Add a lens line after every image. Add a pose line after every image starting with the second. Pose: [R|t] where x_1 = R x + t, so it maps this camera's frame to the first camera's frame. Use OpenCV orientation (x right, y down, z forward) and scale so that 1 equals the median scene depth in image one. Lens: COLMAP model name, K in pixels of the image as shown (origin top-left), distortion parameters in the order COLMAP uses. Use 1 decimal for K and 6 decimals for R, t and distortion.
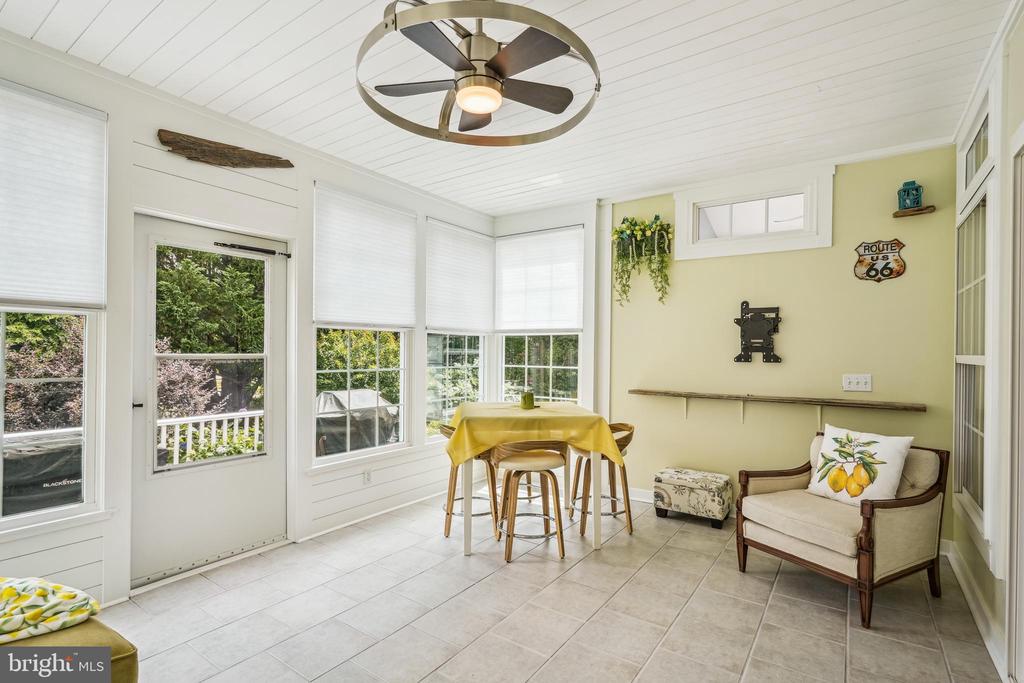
lens RADIAL K [[491.1, 0, 508.6], [0, 491.1, 355.3], [0, 0, 1]] dist [-0.014872, 0.008582]
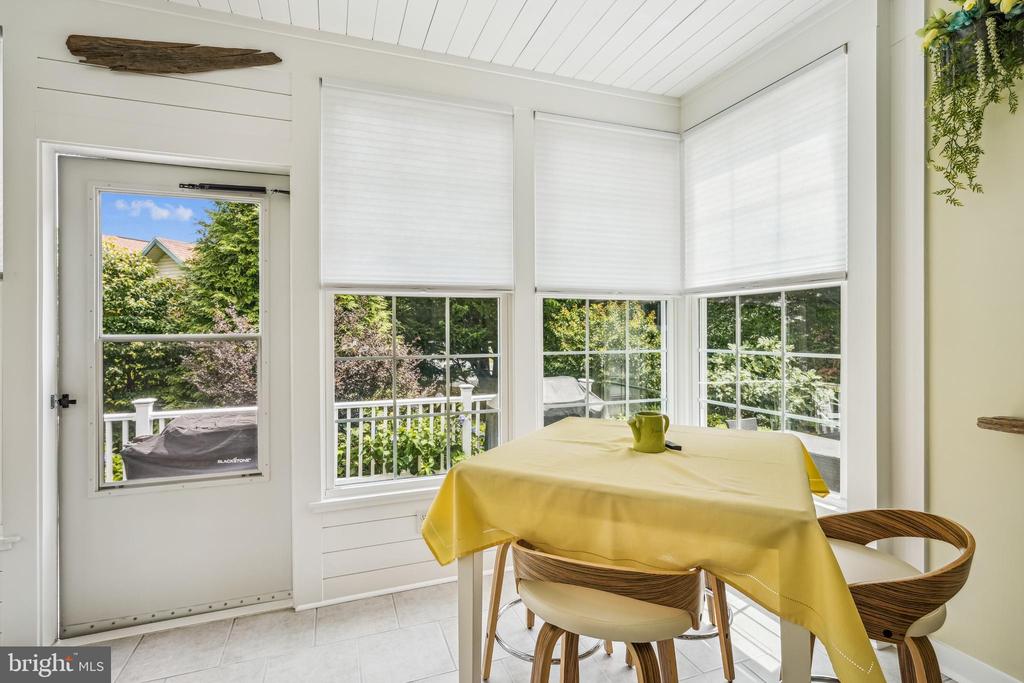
lens RADIAL K [[491.1, 0, 509.5], [0, 491.1, 329.5], [0, 0, 1]] dist [-0.014872, 0.008582]
pose [[0.820615, -0.016486, -0.571243, 0.181777], [0.009326, 0.999837, -0.015459, 0.005084], [0.571405, 0.007359, 0.820635, 0.537249]]
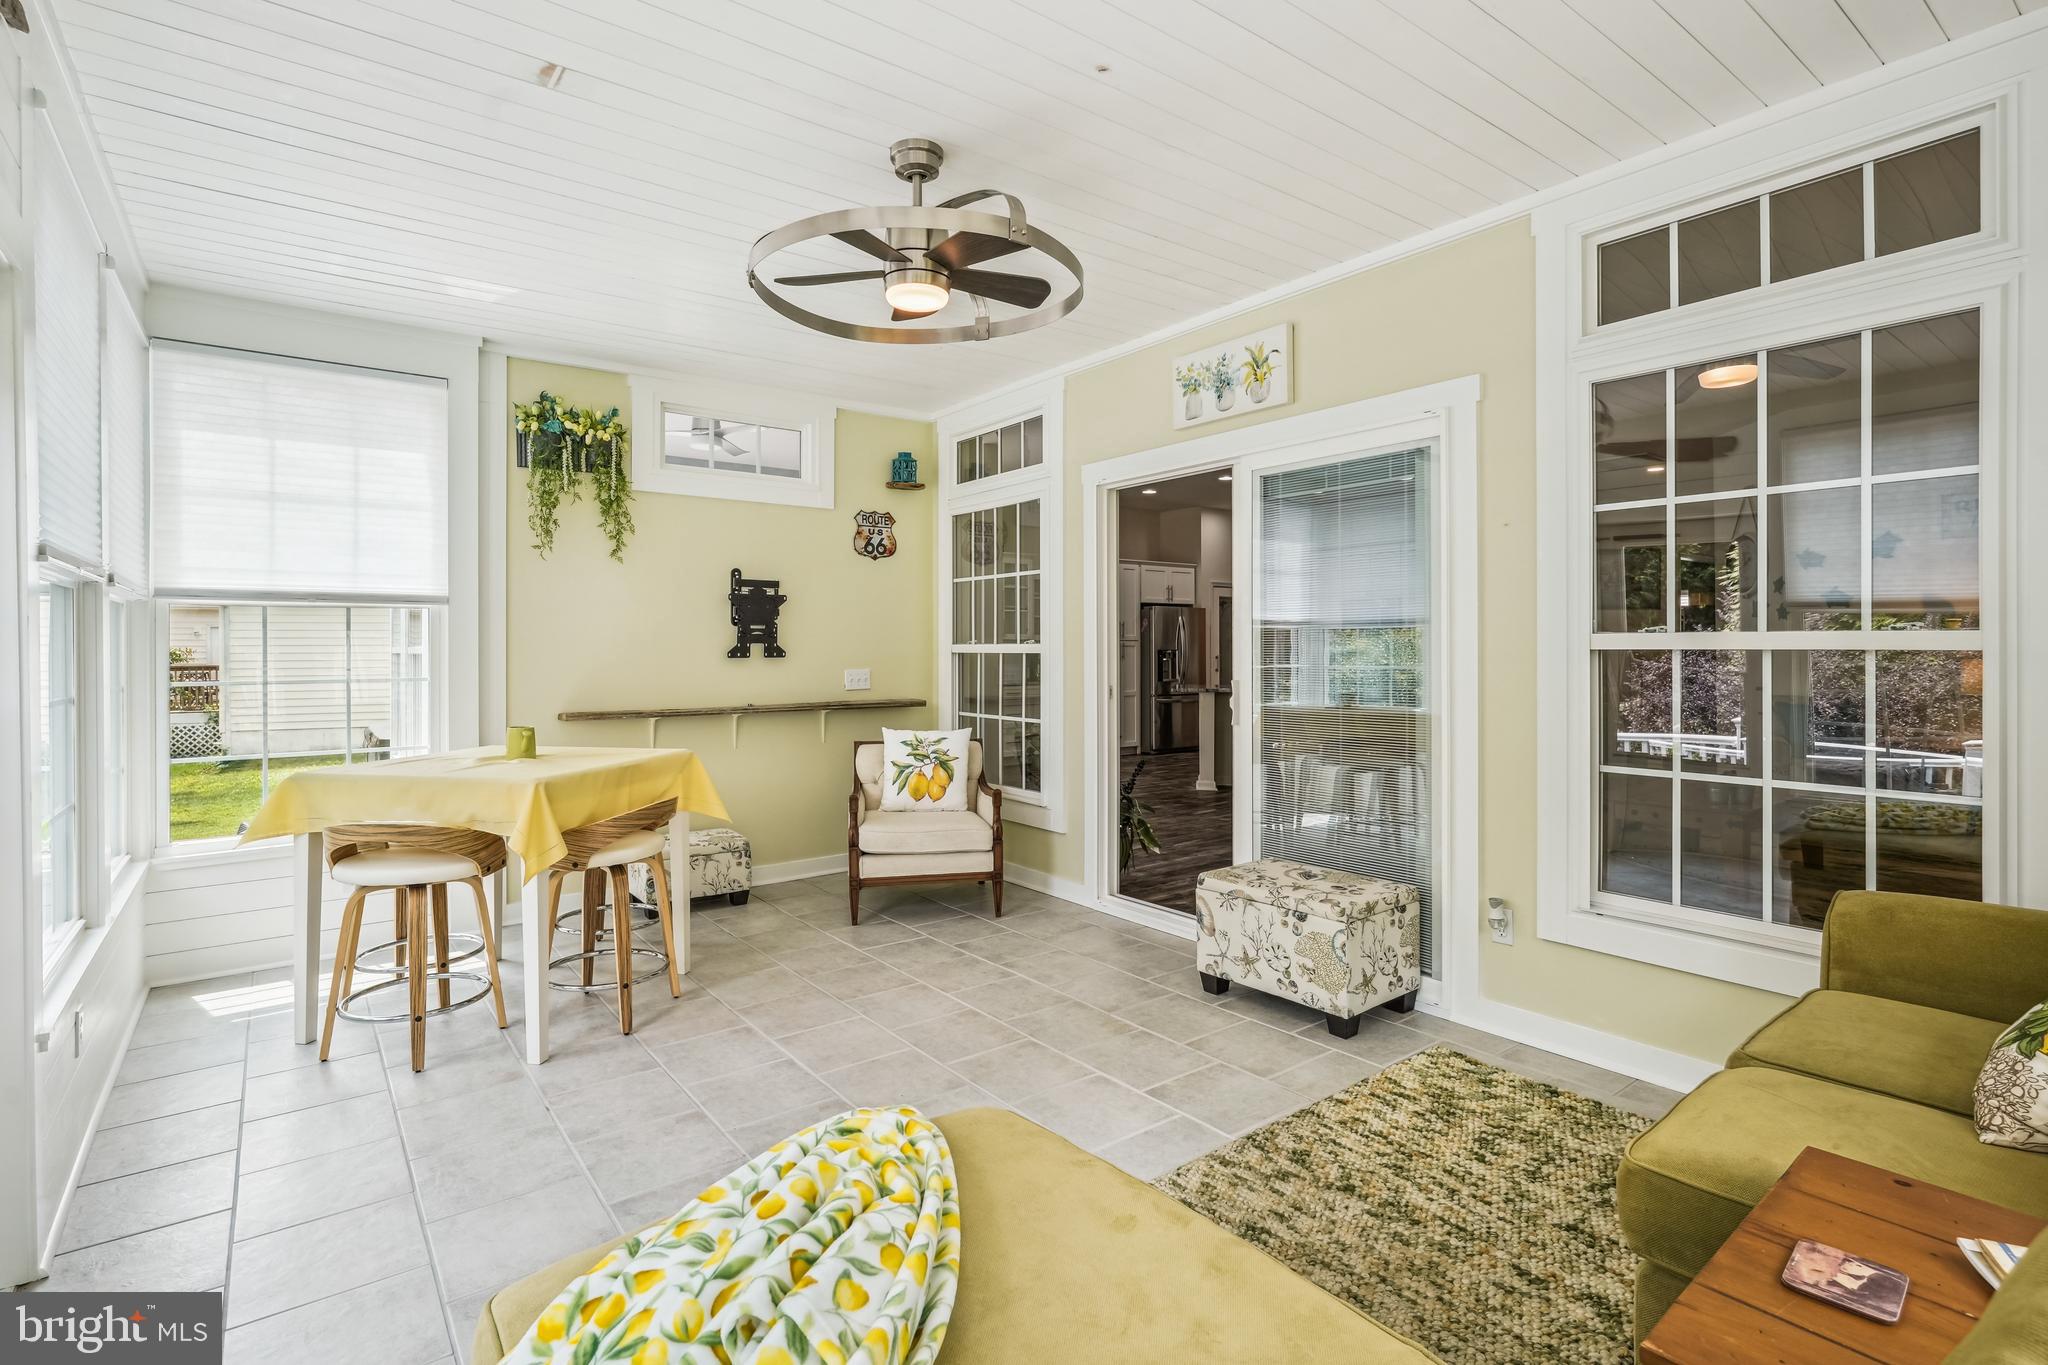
lens RADIAL K [[982.2, 0, 1027.2], [0, 982.2, 661.7], [0, 0, 1]] dist [-0.014872, 0.008582]
pose [[0.303990, -0.022835, 0.952401, -0.712915], [0.012792, 0.999720, 0.019887, -0.002914], [-0.952589, 0.006138, 0.304197, 0.202734]]
